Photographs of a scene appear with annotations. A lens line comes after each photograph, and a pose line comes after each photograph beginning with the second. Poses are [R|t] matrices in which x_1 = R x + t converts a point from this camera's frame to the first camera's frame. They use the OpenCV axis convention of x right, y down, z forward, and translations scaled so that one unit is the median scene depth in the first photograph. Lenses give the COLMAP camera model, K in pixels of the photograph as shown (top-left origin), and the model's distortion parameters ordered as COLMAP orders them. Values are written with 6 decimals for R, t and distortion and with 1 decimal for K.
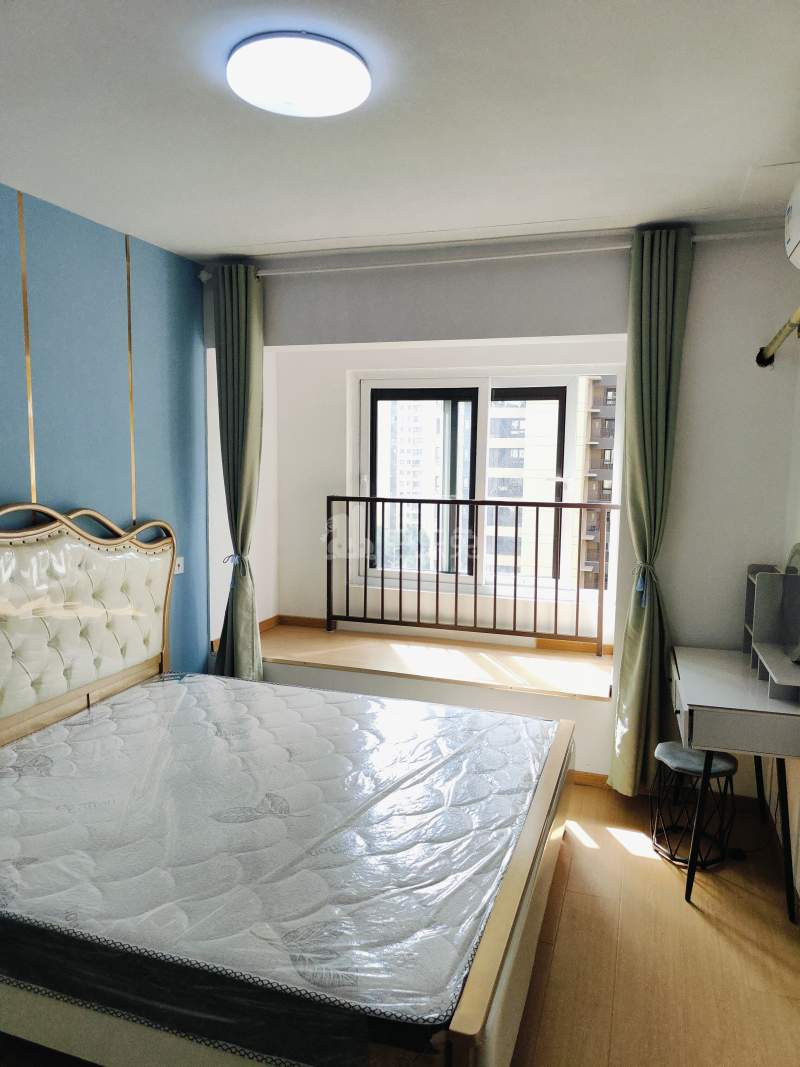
lens RADIAL K [[733.1, 0, 401.0], [0, 733.1, 532.5], [0, 0, 1]] dist [0.013271, 0.001270]
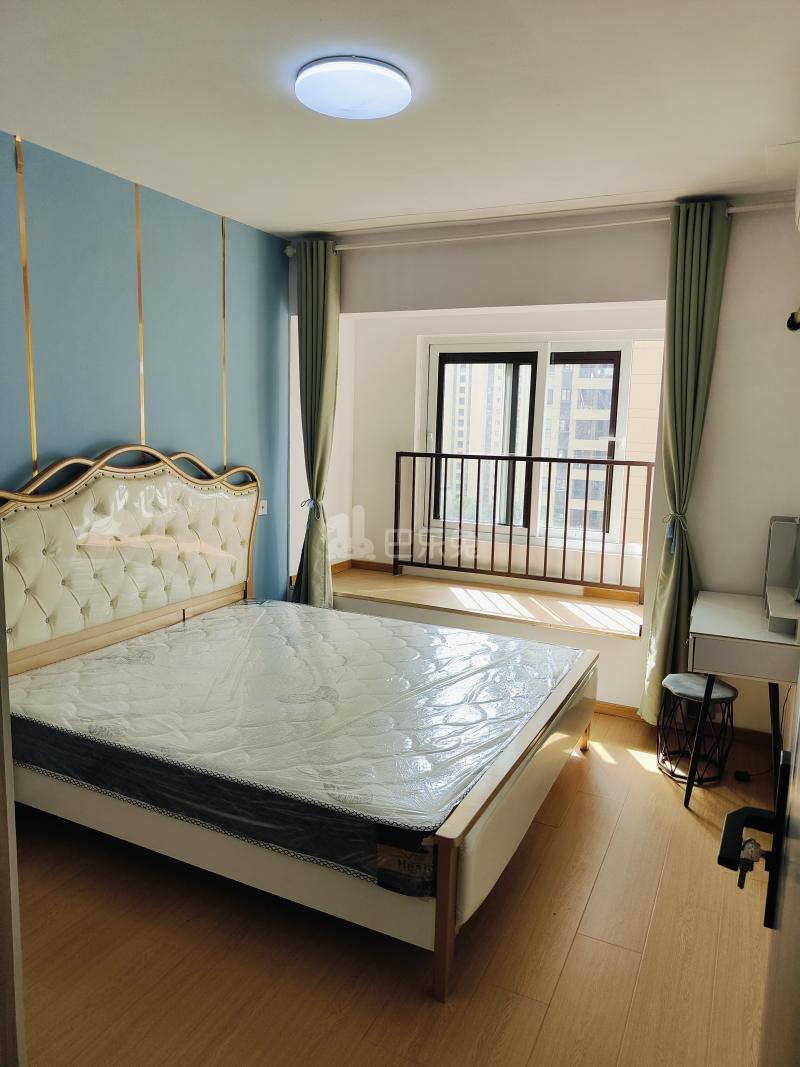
lens RADIAL K [[733.1, 0, 403.6], [0, 733.1, 528.4], [0, 0, 1]] dist [0.013271, 0.001270]
pose [[0.991975, 0.032535, -0.122174, 0.064604], [-0.028345, 0.998954, 0.035874, 0.034931], [0.123213, -0.032123, 0.991860, -0.124055]]
